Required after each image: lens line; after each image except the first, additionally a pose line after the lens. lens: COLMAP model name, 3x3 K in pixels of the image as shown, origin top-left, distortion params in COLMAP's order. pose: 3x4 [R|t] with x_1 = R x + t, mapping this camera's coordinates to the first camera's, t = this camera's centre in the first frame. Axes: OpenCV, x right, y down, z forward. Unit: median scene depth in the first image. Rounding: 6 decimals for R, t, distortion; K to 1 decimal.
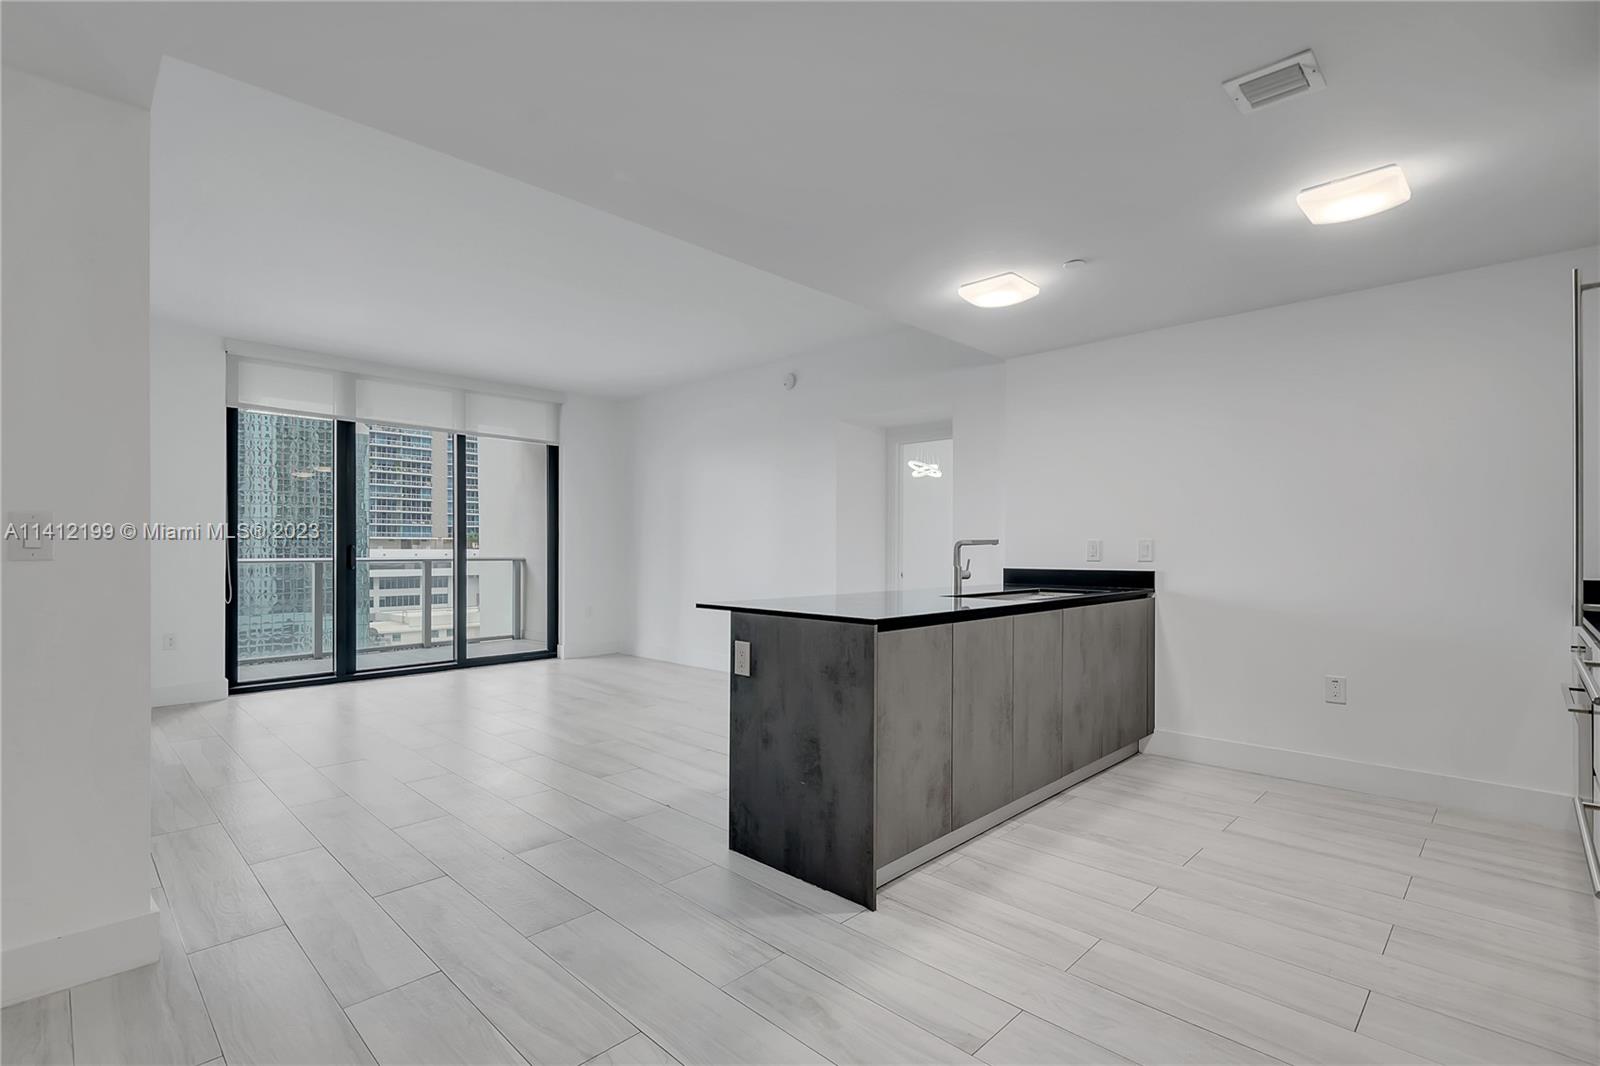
lens RADIAL K [[744.1, 0, 795.1], [0, 744.1, 547.1], [0, 0, 1]] dist [0.003160, 0.002415]
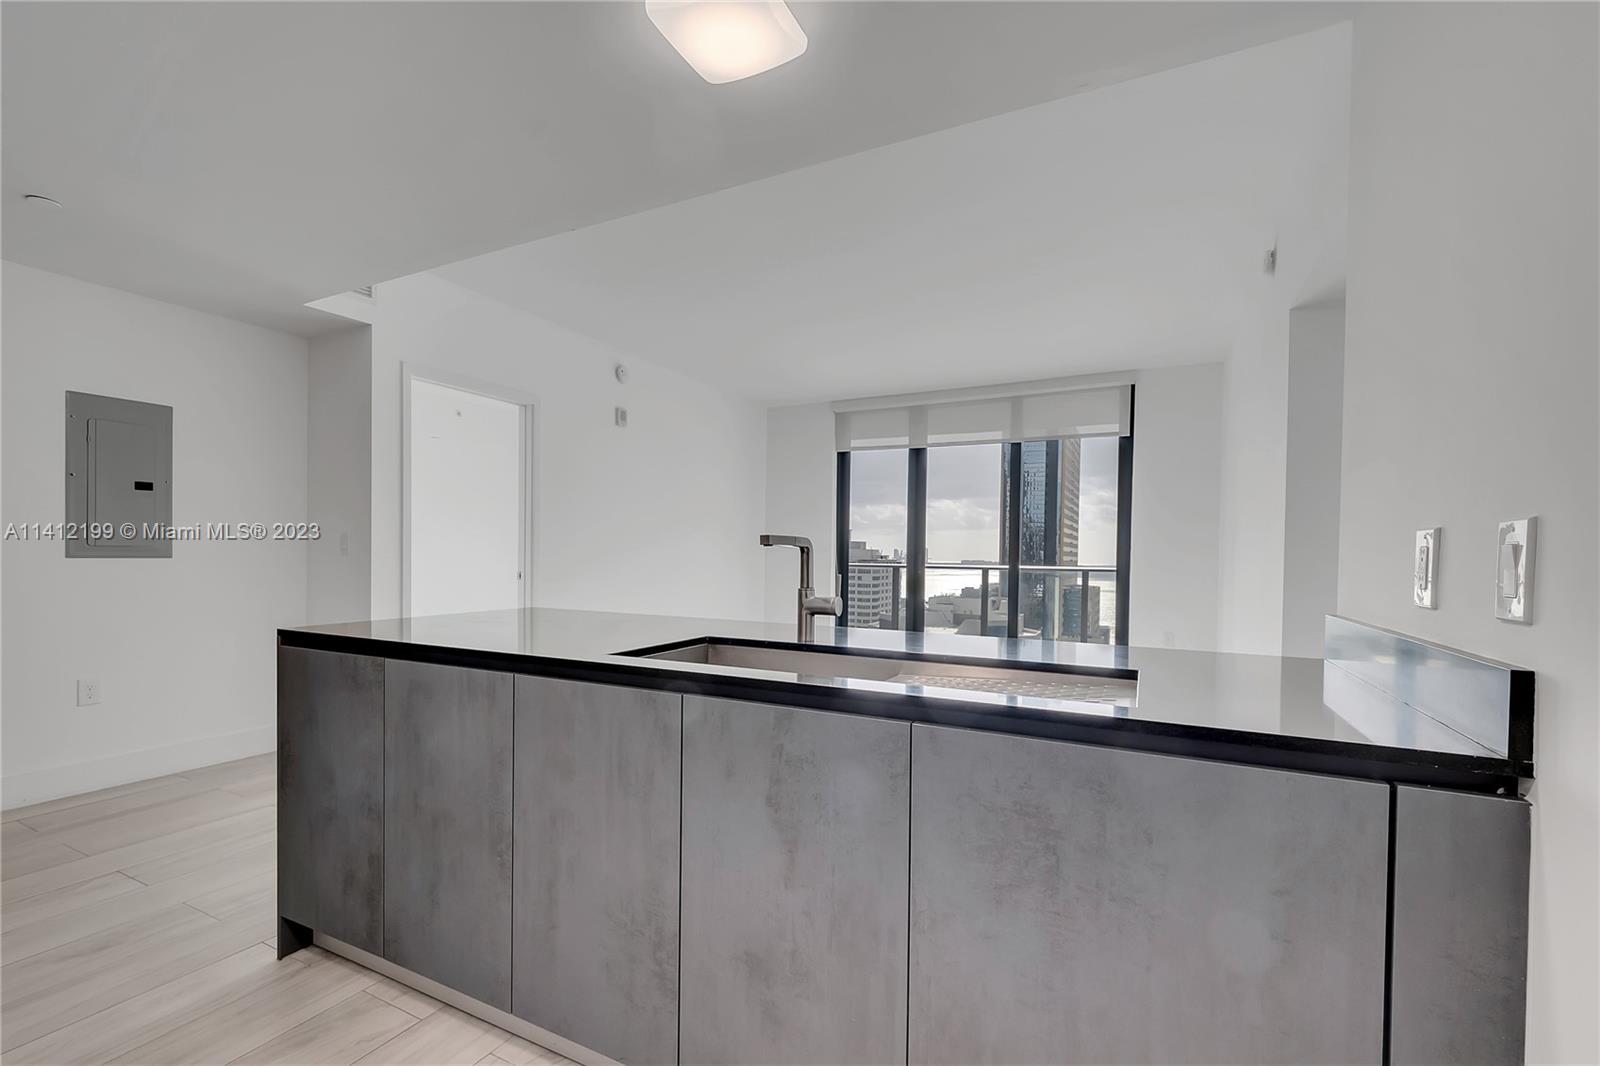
lens RADIAL K [[693.8, 0, 801.7], [0, 693.8, 555.0], [0, 0, 1]] dist [0.000285, 0.000034]
pose [[0.311409, 0.007144, -0.950249, 0.430178], [-0.014046, 0.999897, 0.002914, -0.000552], [0.950172, 0.012440, 0.311477, 0.530744]]
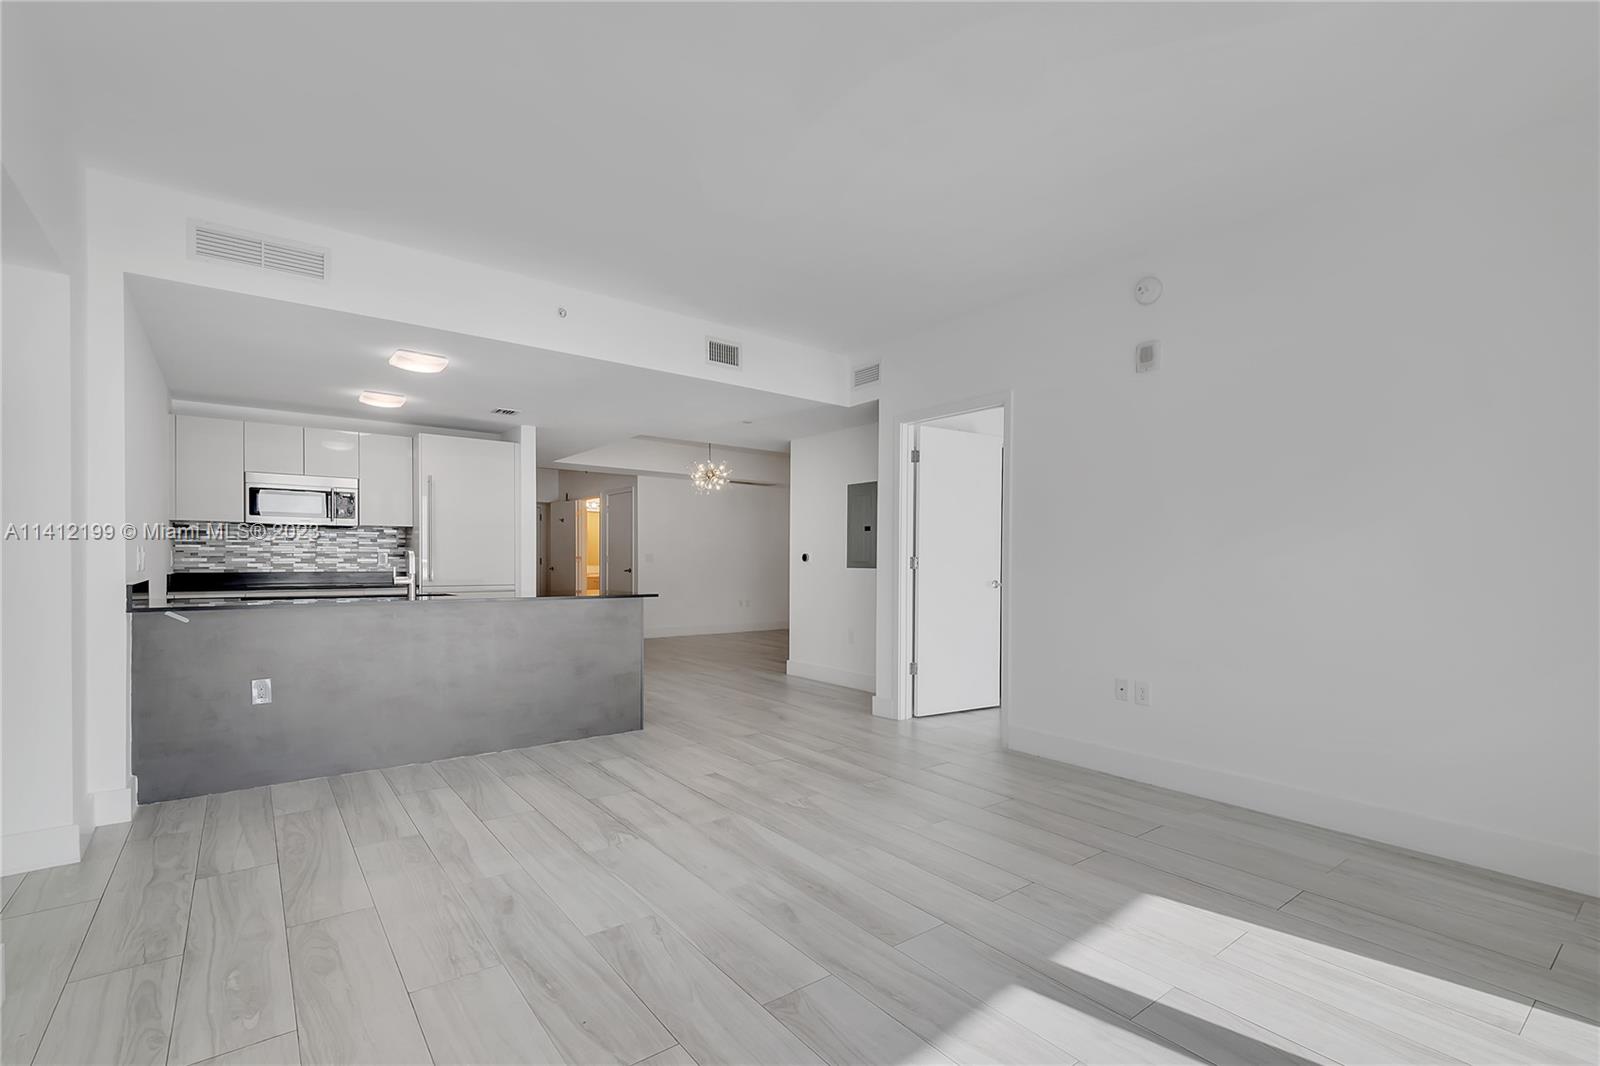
lens RADIAL K [[710.0, 0, 809.6], [0, 710.0, 578.1], [0, 0, 1]] dist [0.003010, -0.005033]
pose [[-0.992959, -0.011178, 0.117927, -0.326572], [-0.009005, 0.999780, 0.018941, 0.003707], [-0.118112, 0.017746, -0.992842, 1.268300]]
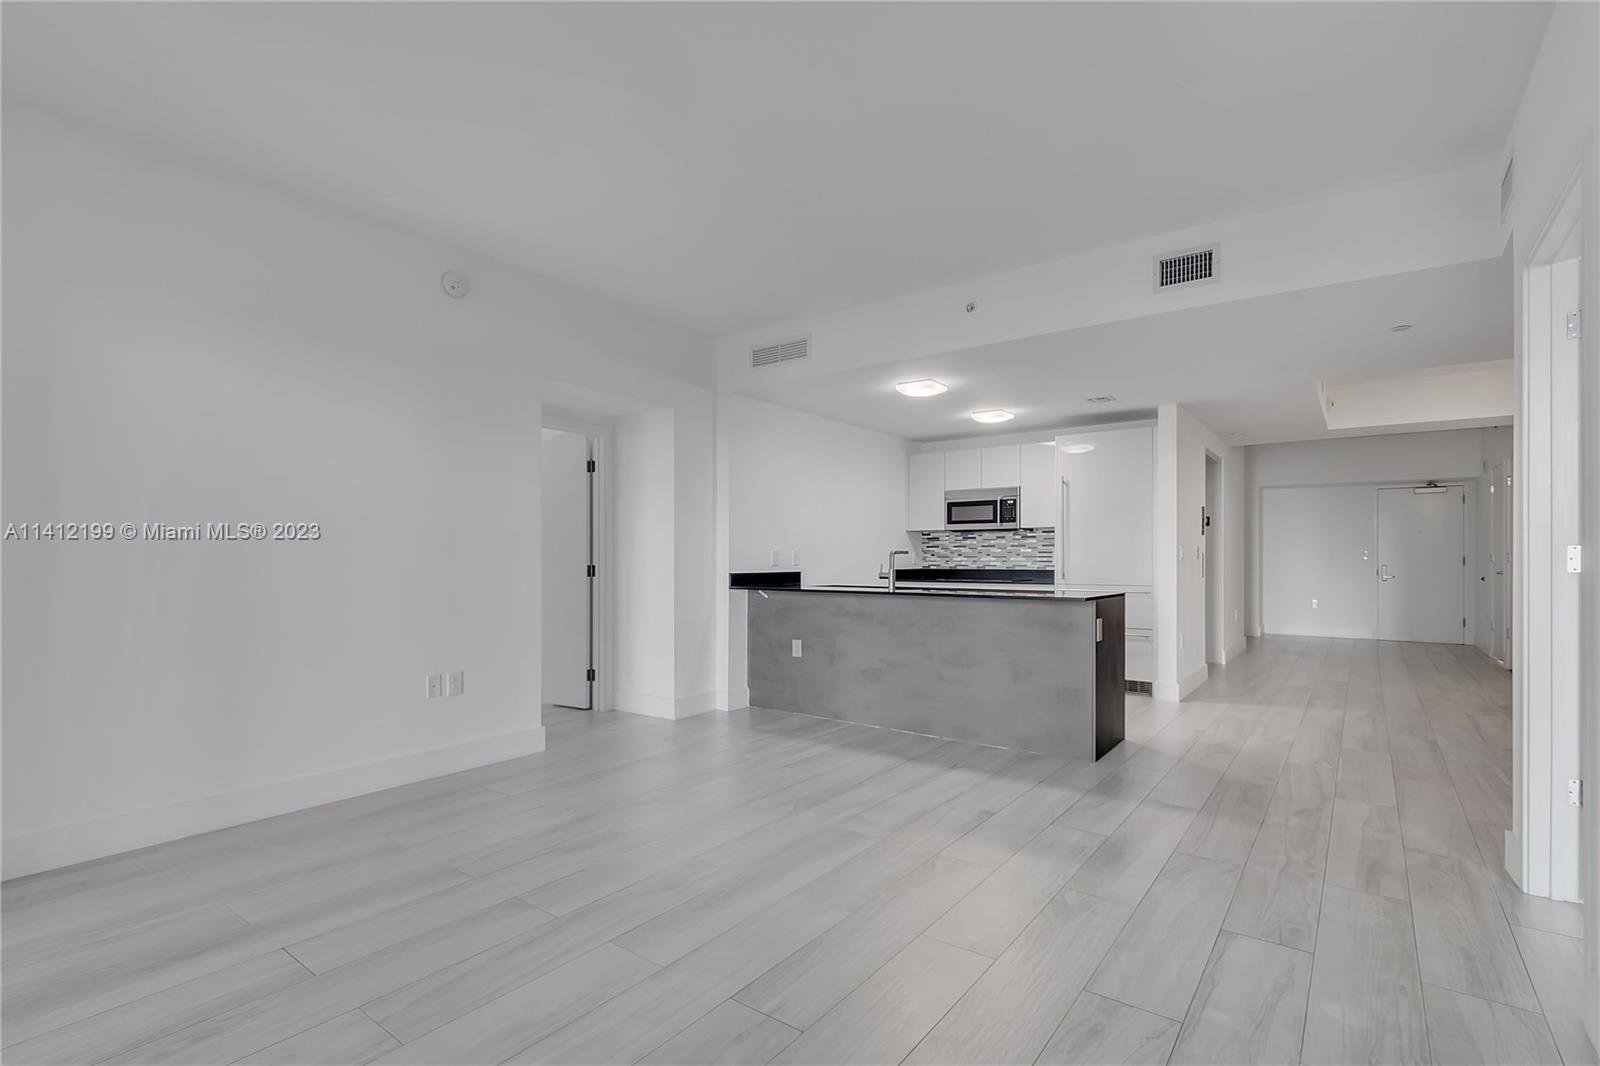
lens RADIAL K [[763.9, 0, 776.6], [0, 763.9, 558.2], [0, 0, 1]] dist [0.012537, -0.007208]
pose [[-0.126304, -0.001211, 0.991991, -0.724543], [-0.003950, 0.999992, 0.000718, 0.002928], [-0.991984, -0.003828, -0.126308, 0.873914]]
